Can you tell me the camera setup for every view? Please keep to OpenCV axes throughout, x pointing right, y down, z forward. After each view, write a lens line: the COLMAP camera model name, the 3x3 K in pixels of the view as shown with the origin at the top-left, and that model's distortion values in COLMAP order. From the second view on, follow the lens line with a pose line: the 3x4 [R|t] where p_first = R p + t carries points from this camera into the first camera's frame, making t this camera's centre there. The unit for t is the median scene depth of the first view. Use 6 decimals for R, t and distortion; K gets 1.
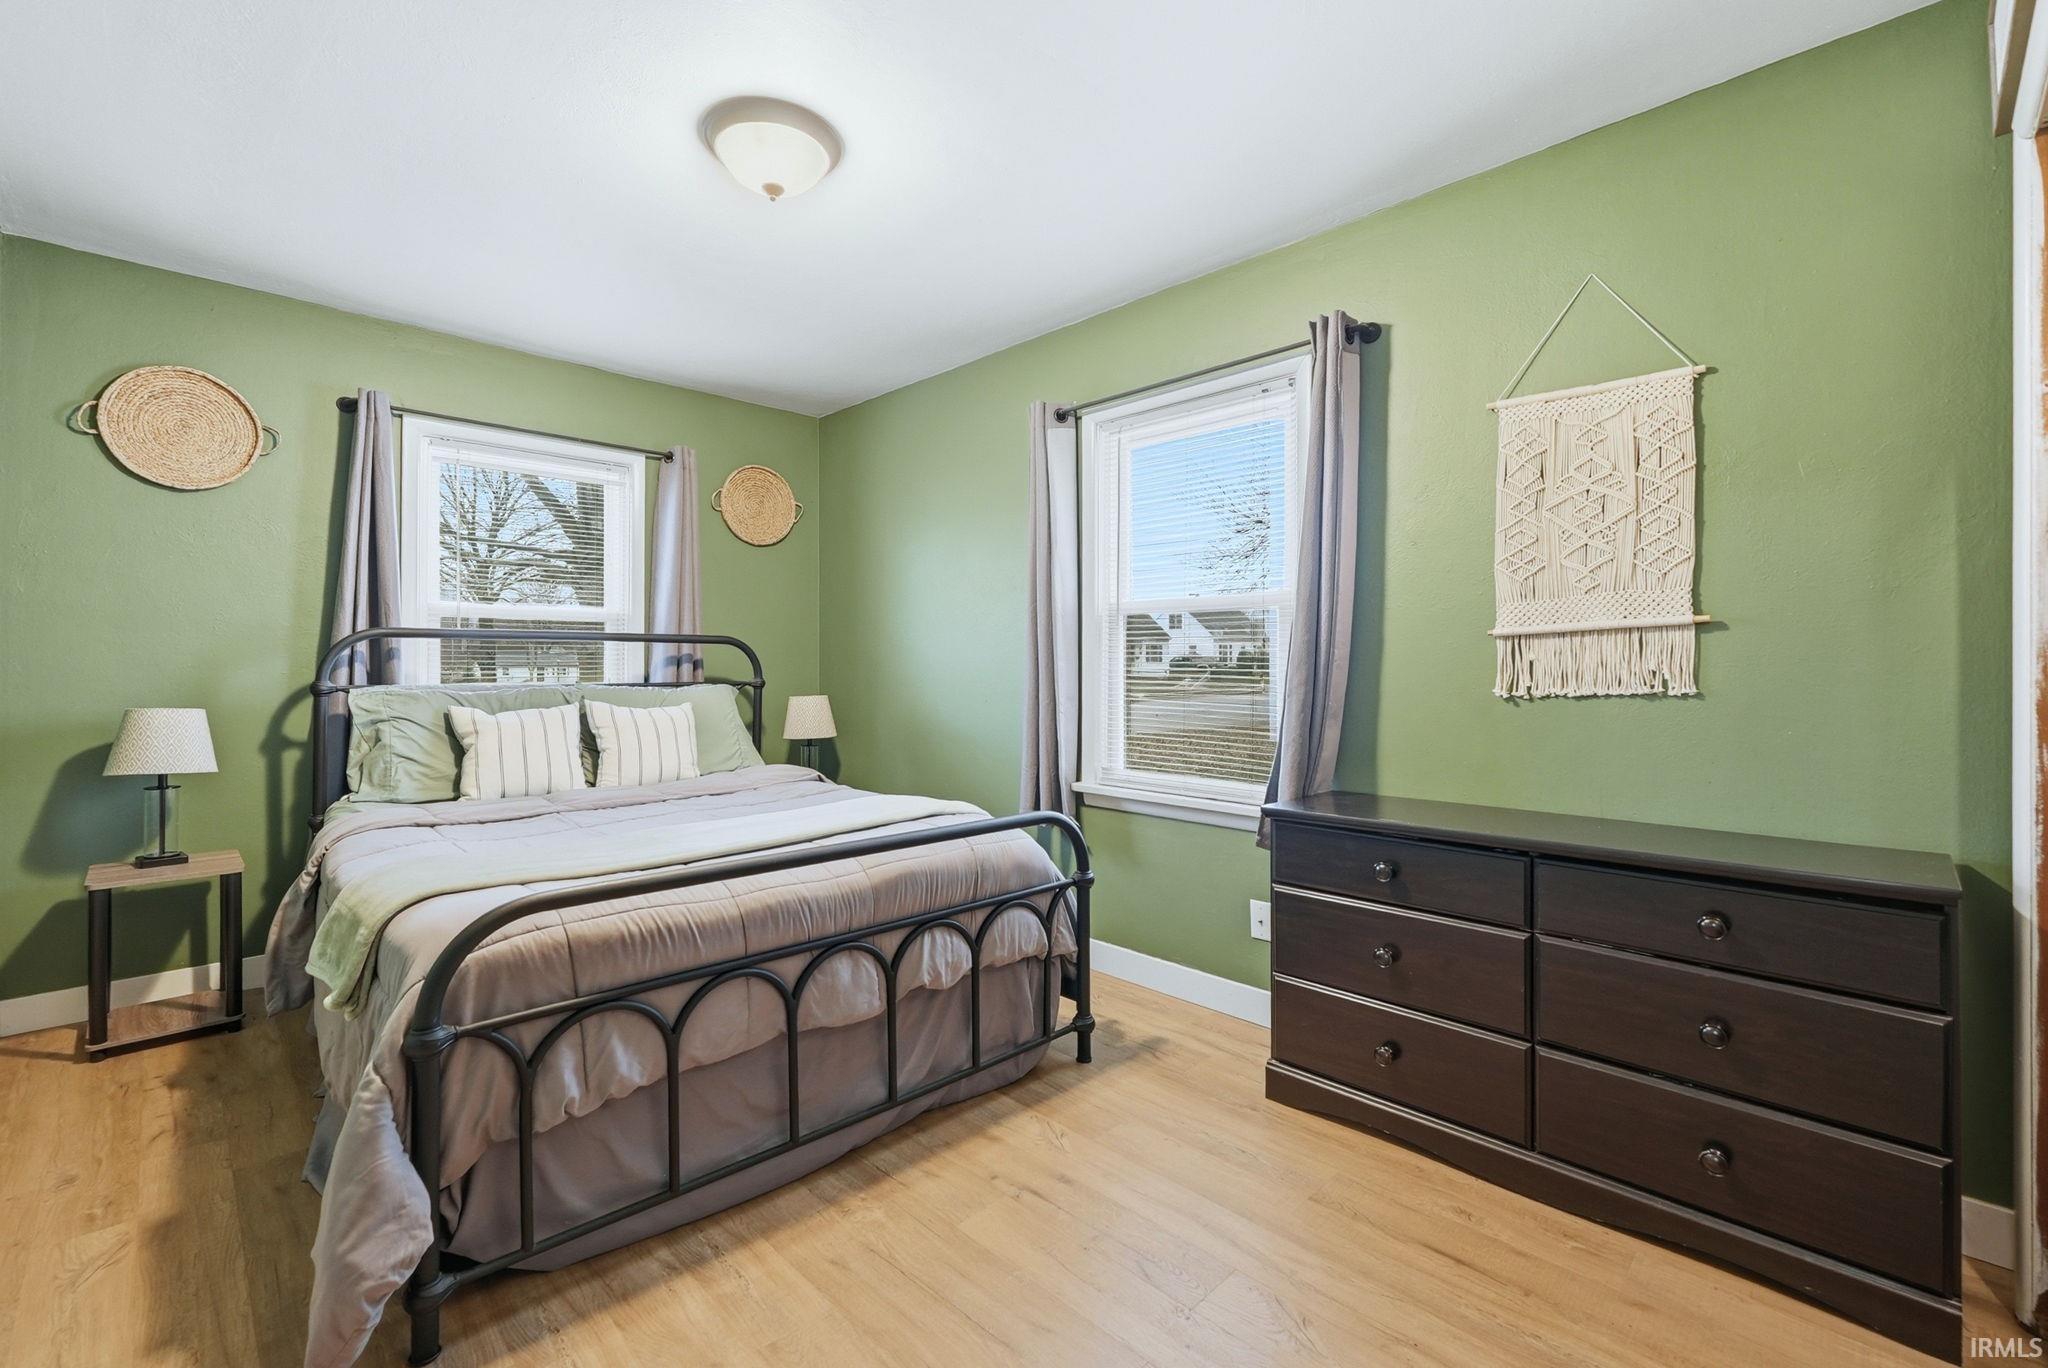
lens RADIAL K [[874.2, 0, 1022.7], [0, 874.2, 666.1], [0, 0, 1]] dist [0.000388, 0.000155]
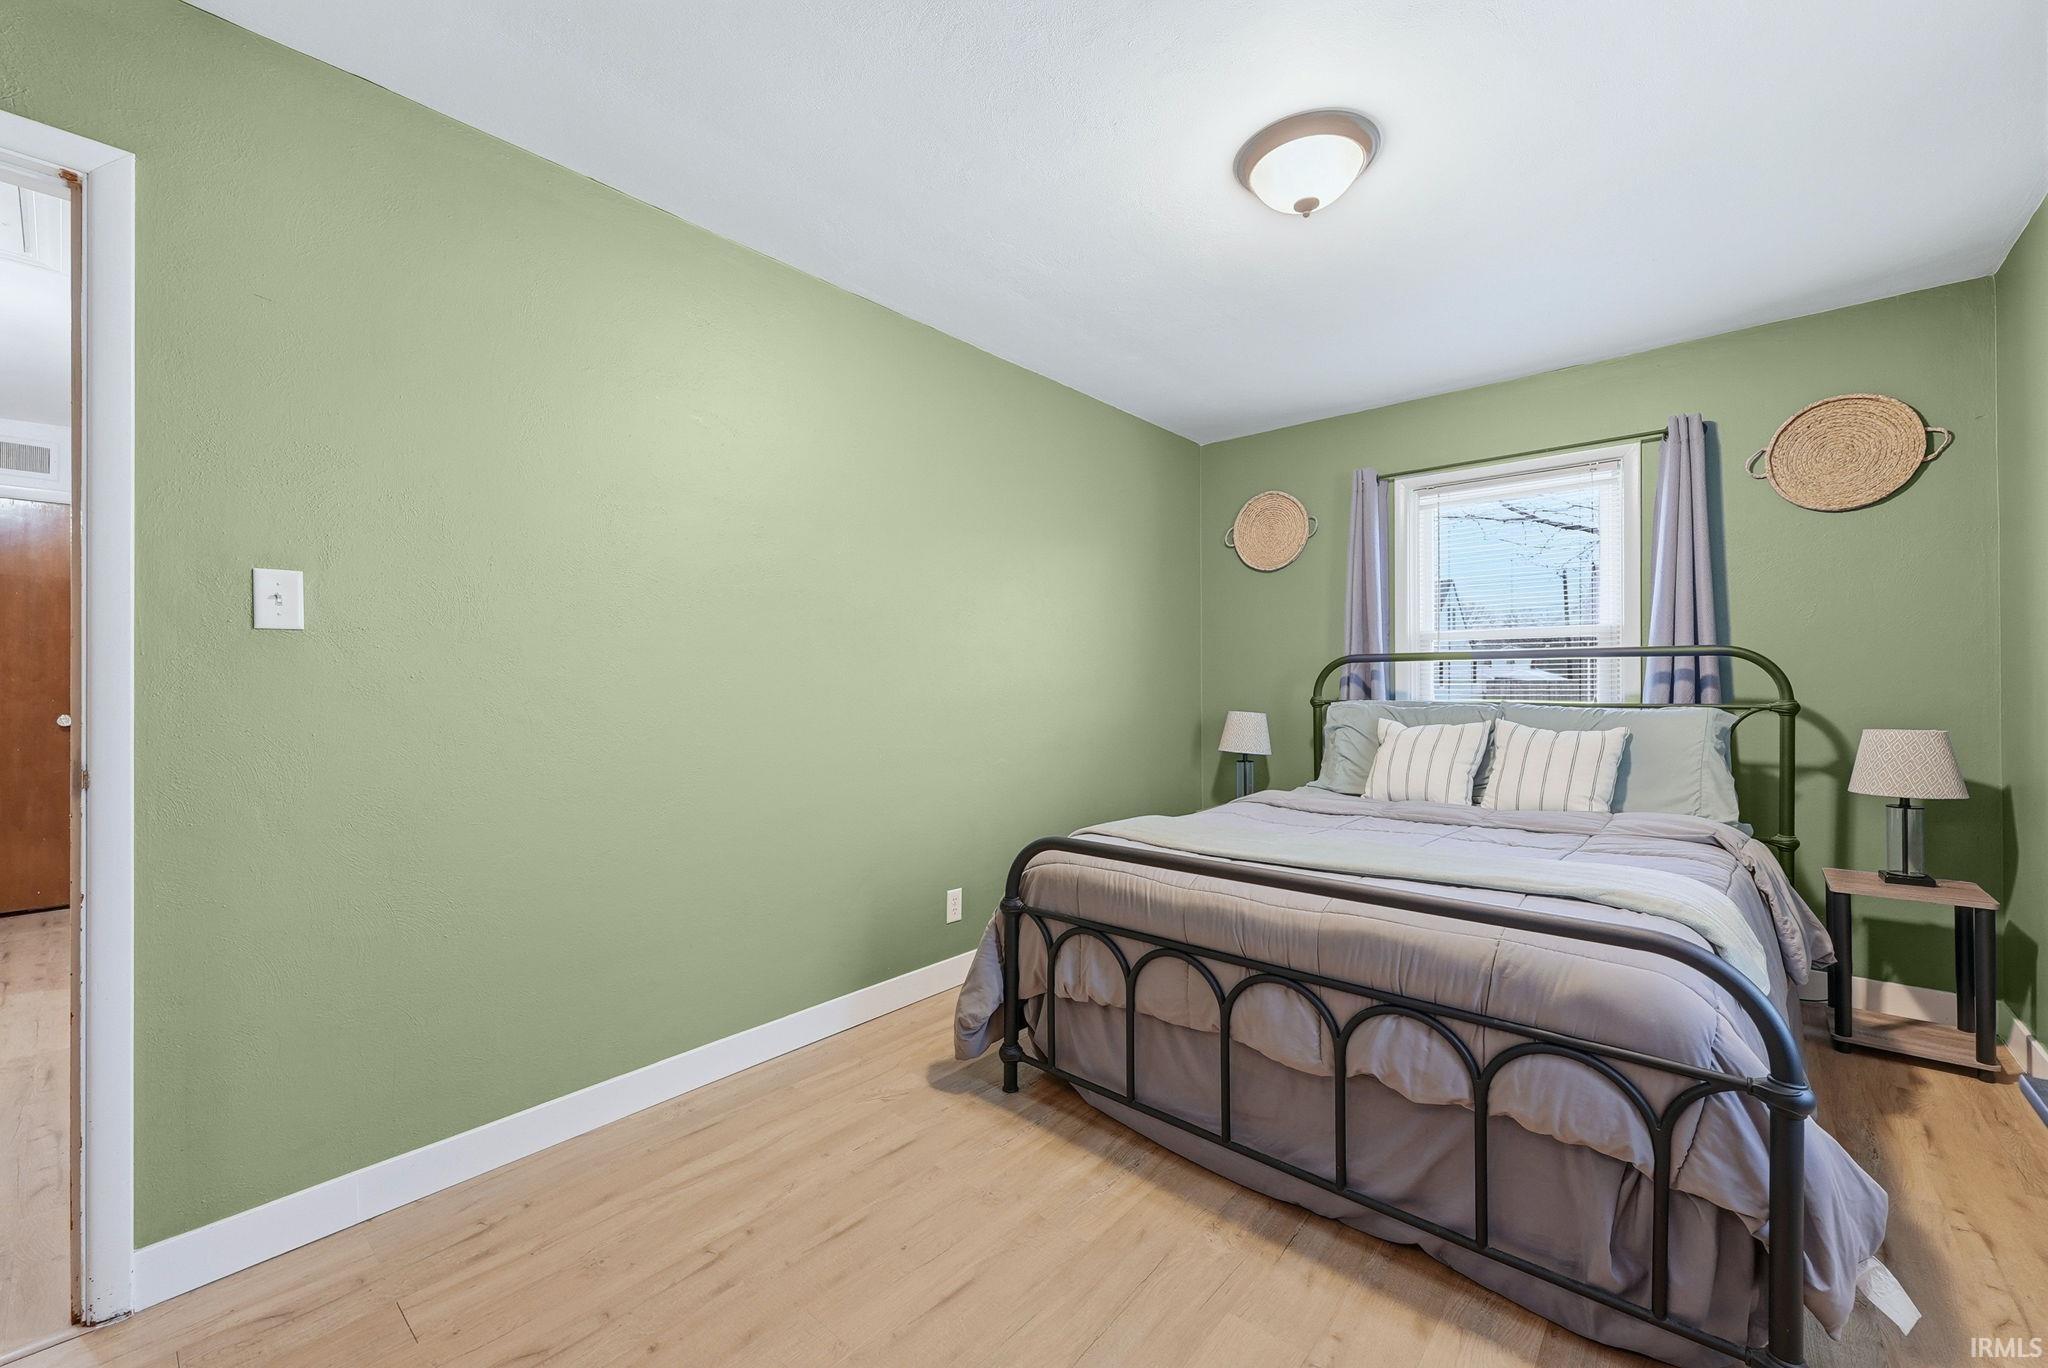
lens RADIAL K [[837.7, 0, 1024.0], [0, 837.7, 684.0], [0, 0, 1]] dist [-0.001116, -0.000185]
pose [[0.068362, -0.000500, -0.997660, 0.639797], [0.001750, 0.999998, -0.000381, -0.002392], [0.997659, -0.001719, 0.068362, 0.613241]]
